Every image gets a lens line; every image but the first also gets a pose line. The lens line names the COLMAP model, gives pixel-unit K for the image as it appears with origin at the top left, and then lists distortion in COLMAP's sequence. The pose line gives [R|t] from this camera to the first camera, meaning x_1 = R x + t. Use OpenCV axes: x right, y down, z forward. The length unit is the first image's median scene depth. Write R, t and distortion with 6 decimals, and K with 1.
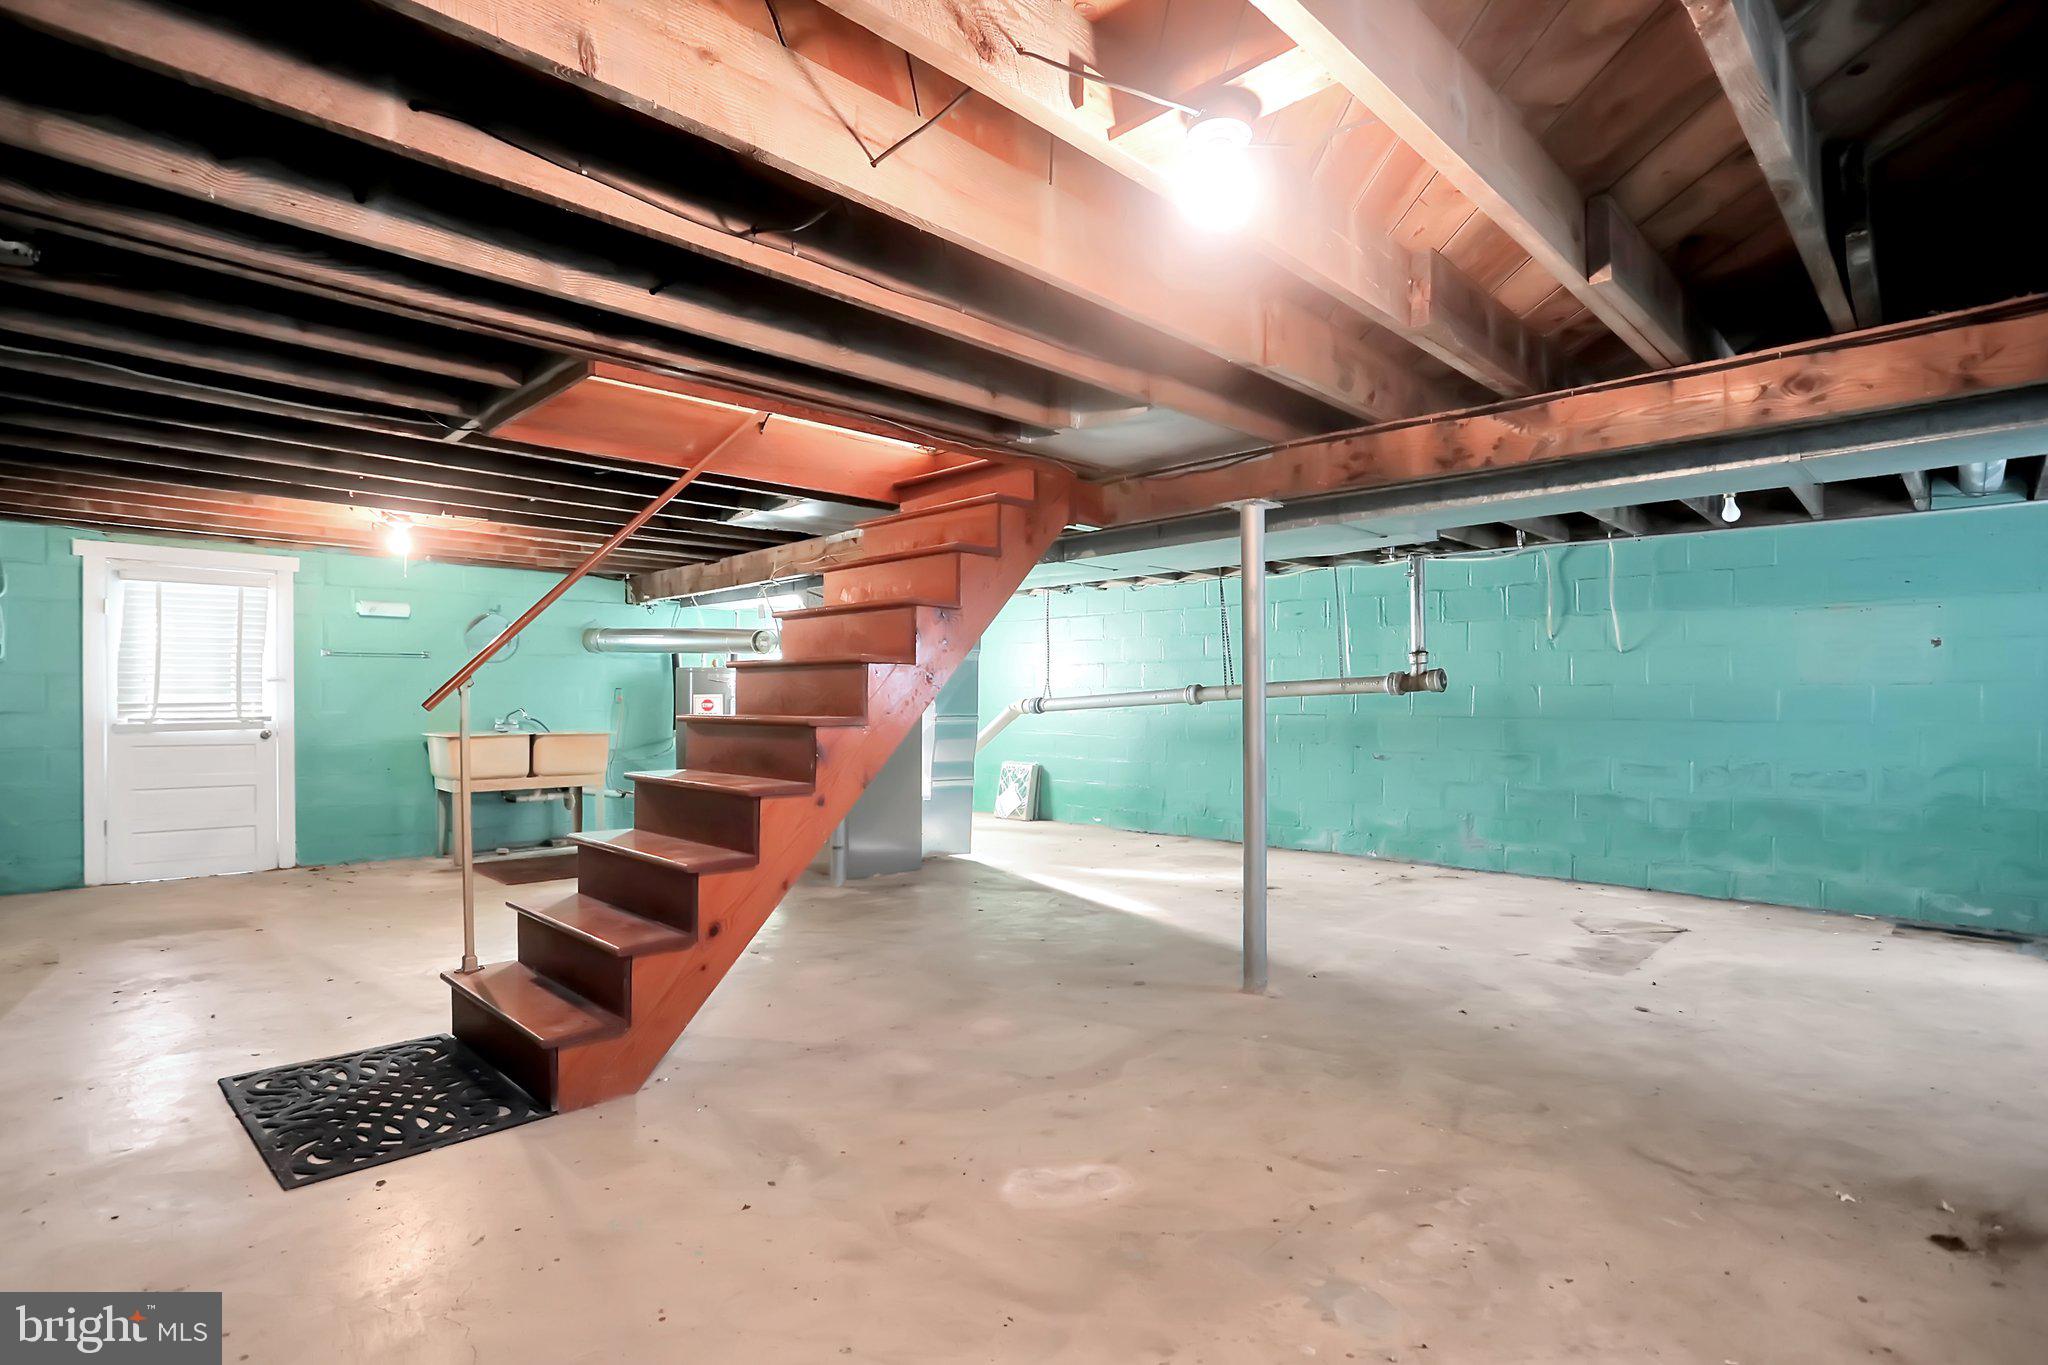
lens RADIAL K [[1045.9, 0, 1026.7], [0, 1045.9, 685.2], [0, 0, 1]] dist [-0.034317, 0.001899]
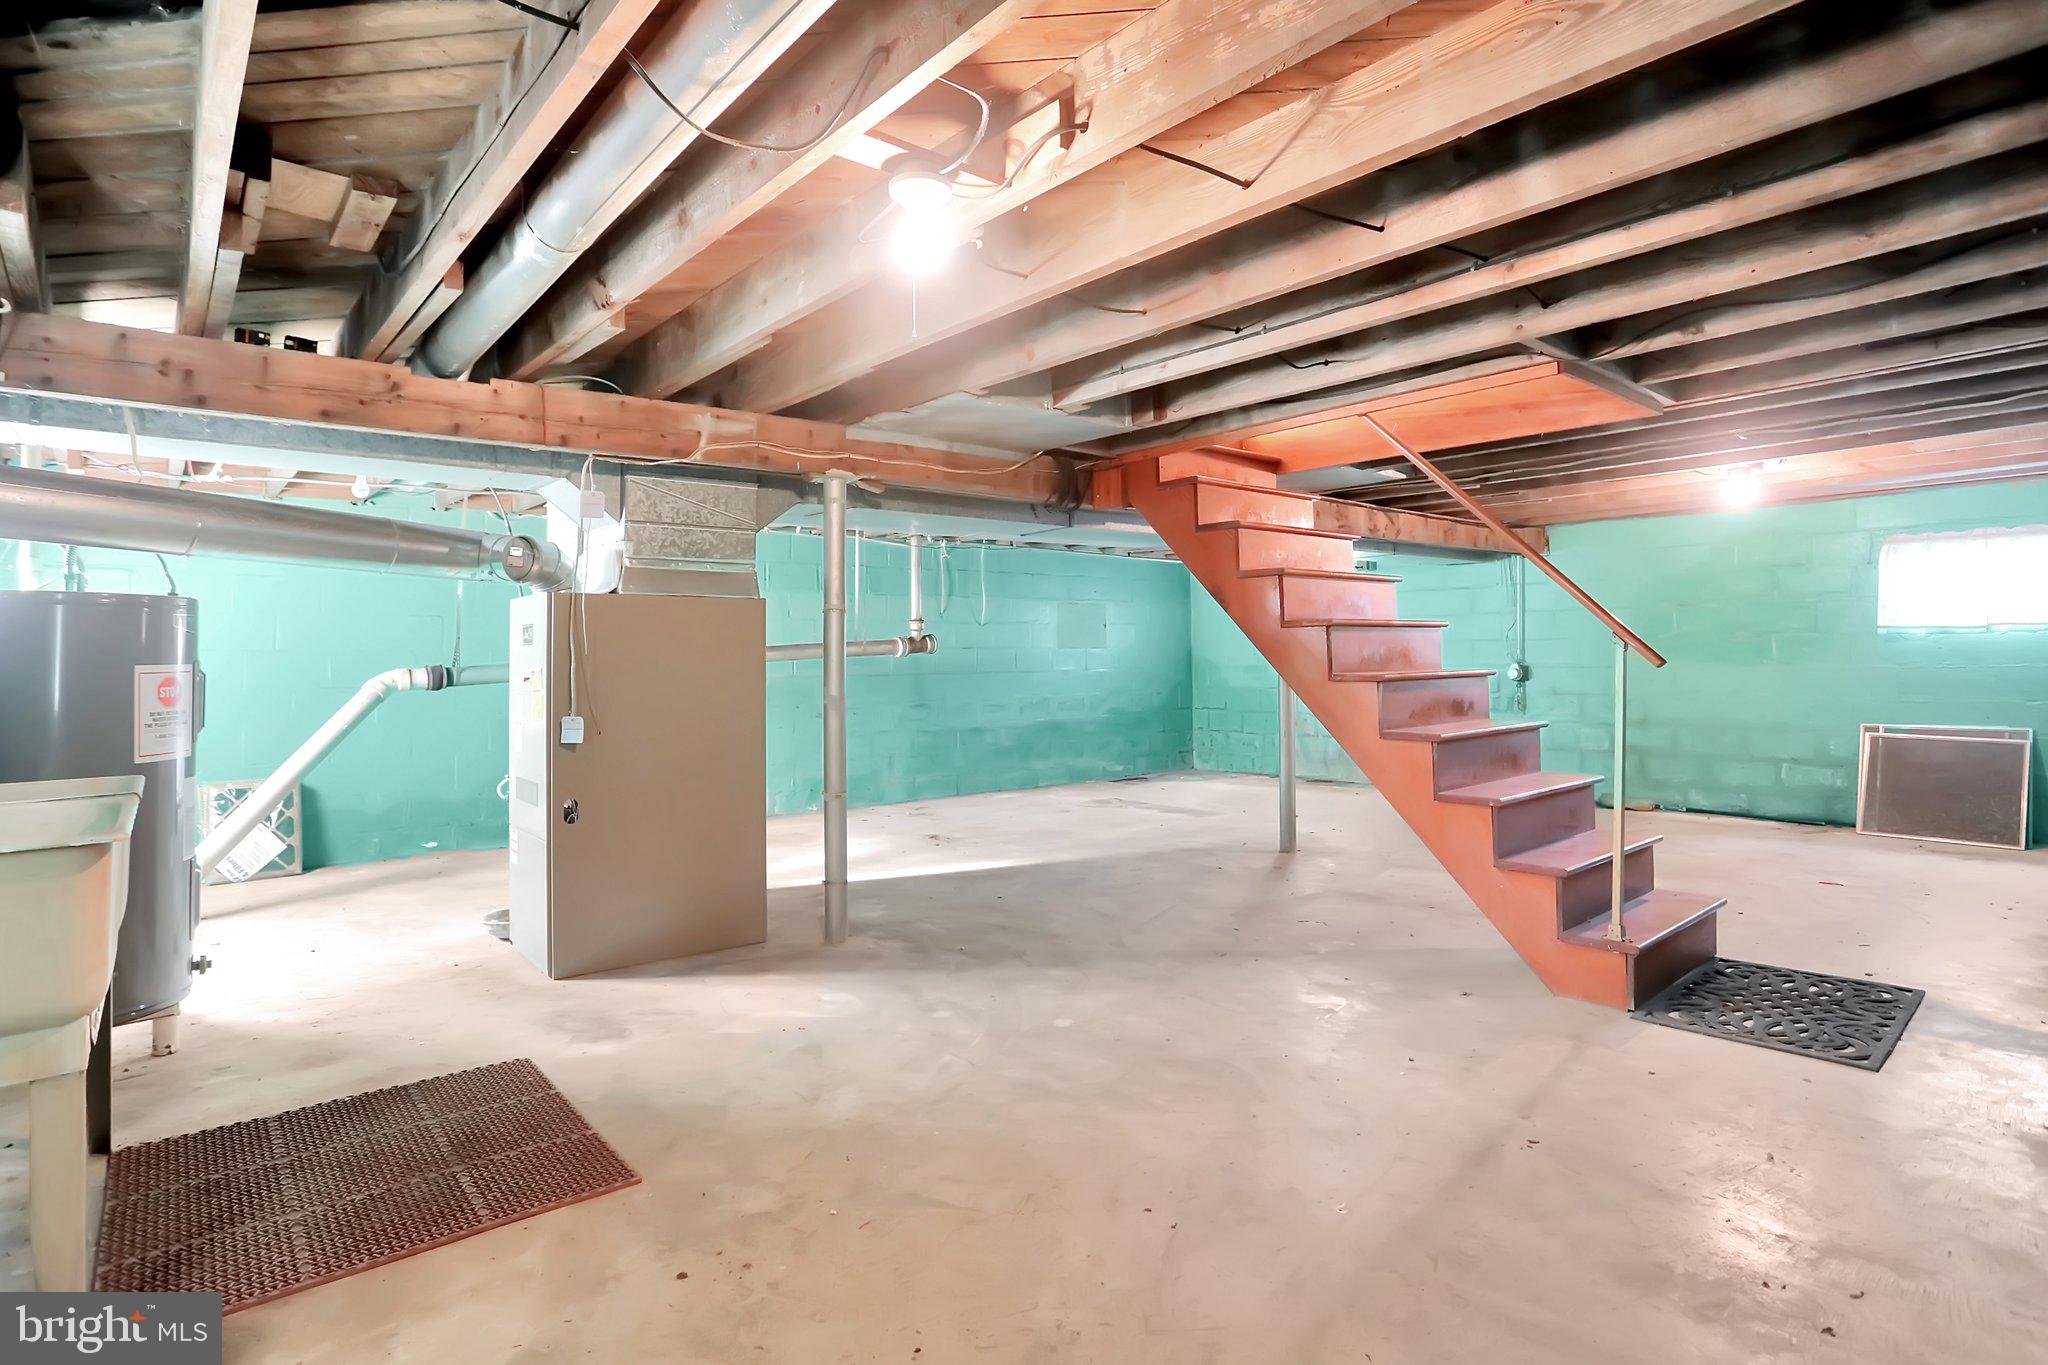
lens RADIAL K [[1091.9, 0, 1024.0], [0, 1091.9, 682.5], [0, 0, 1]] dist [-0.037639, 0.001164]
pose [[0.057445, -0.030791, 0.997874, -0.891292], [-0.006809, 0.999489, 0.031232, -0.000845], [-0.998325, -0.008588, 0.057206, 0.855133]]
